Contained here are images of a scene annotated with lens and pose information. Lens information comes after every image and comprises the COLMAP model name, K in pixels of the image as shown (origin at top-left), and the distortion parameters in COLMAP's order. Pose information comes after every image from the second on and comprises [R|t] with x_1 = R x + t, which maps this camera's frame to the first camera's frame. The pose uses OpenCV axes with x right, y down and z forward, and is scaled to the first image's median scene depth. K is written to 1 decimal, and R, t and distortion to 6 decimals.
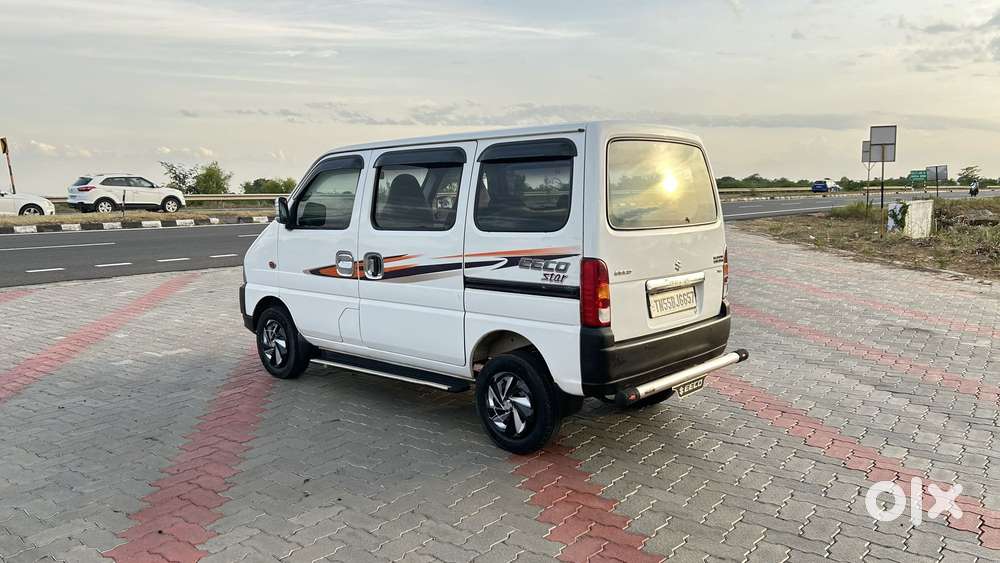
lens RADIAL K [[764.9, 0, 500.0], [0, 764.9, 281.5], [0, 0, 1]] dist [0.061511, -0.050393]
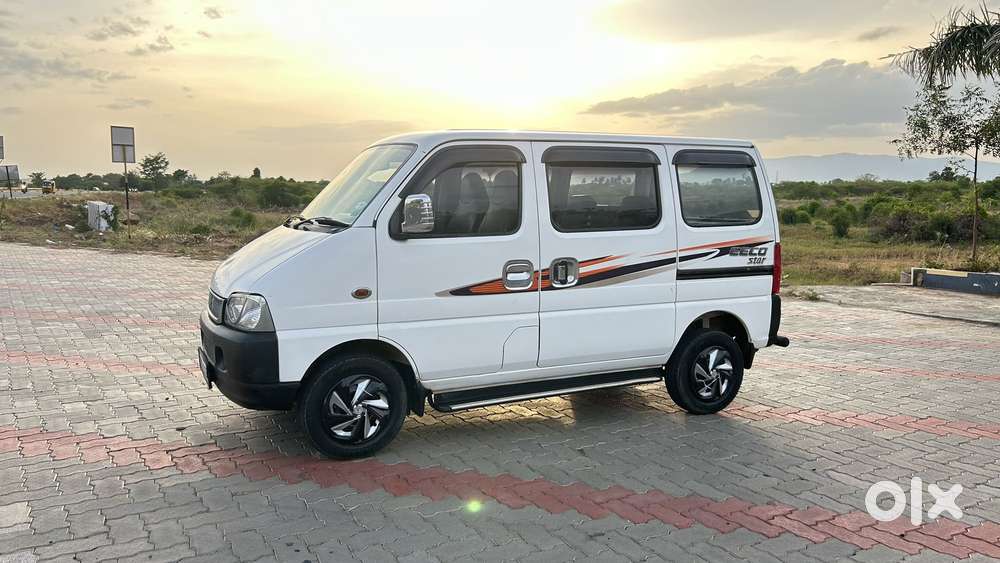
lens RADIAL K [[756.6, 0, 499.5], [0, 756.6, 287.5], [0, 0, 1]] dist [0.058632, -0.059581]
pose [[0.366622, -0.101686, 0.924796, -1.102008], [0.094689, 0.992926, 0.071639, -0.080146], [-0.925539, 0.061303, 0.373657, 0.804902]]
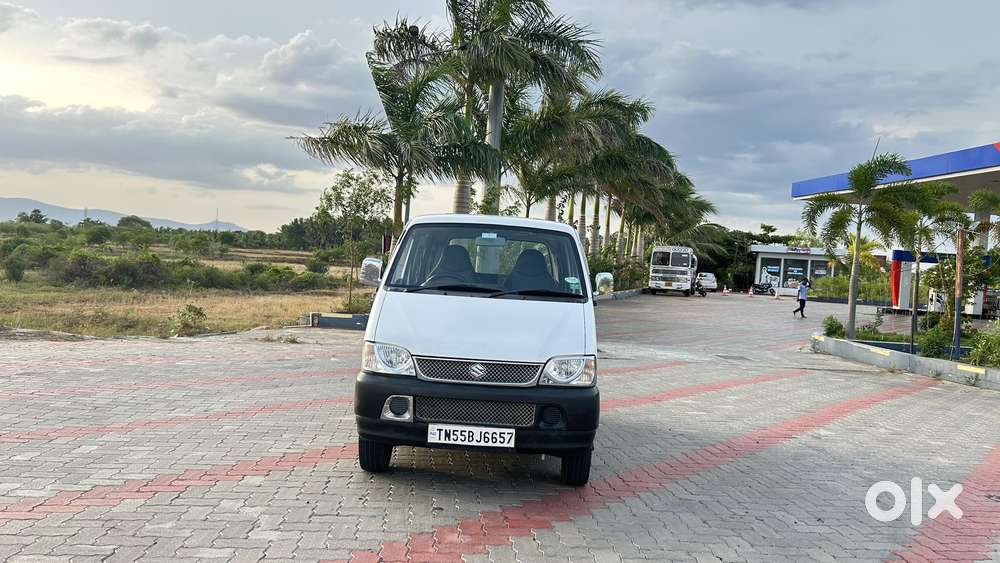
lens RADIAL K [[756.6, 0, 499.5], [0, 756.6, 287.5], [0, 0, 1]] dist [0.058632, -0.059581]
pose [[-0.658129, -0.051016, 0.751175, -1.102734], [0.031449, 0.994968, 0.095126, -0.223976], [-0.752248, 0.086229, -0.653213, 2.075550]]
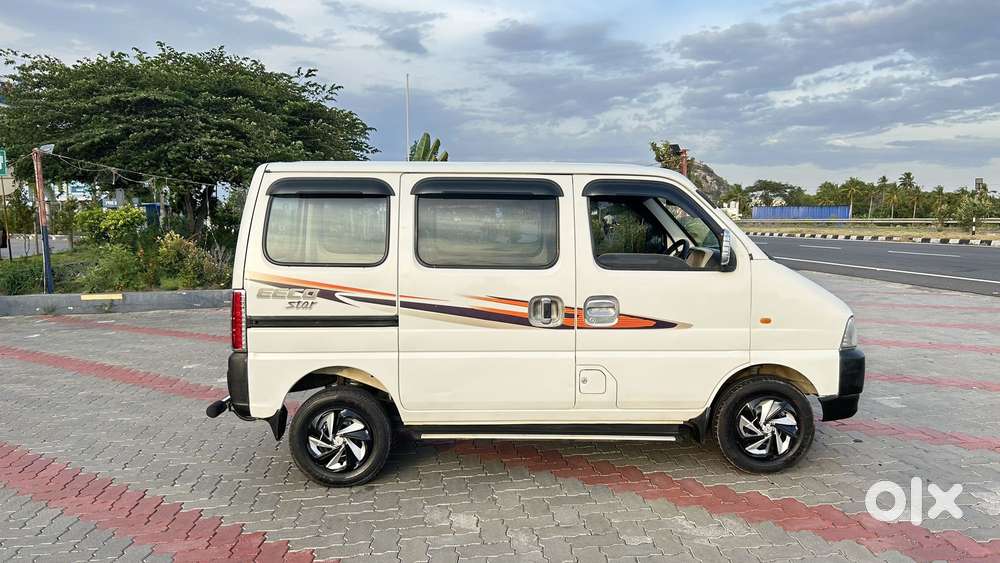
lens RADIAL K [[759.8, 0, 504.7], [0, 759.8, 275.4], [0, 0, 1]] dist [0.019799, -0.003105]
pose [[-0.730916, 0.065291, -0.679337, 0.693838], [-0.066708, 0.983812, 0.166327, -0.243579], [0.679199, 0.166888, -0.714729, 1.939322]]
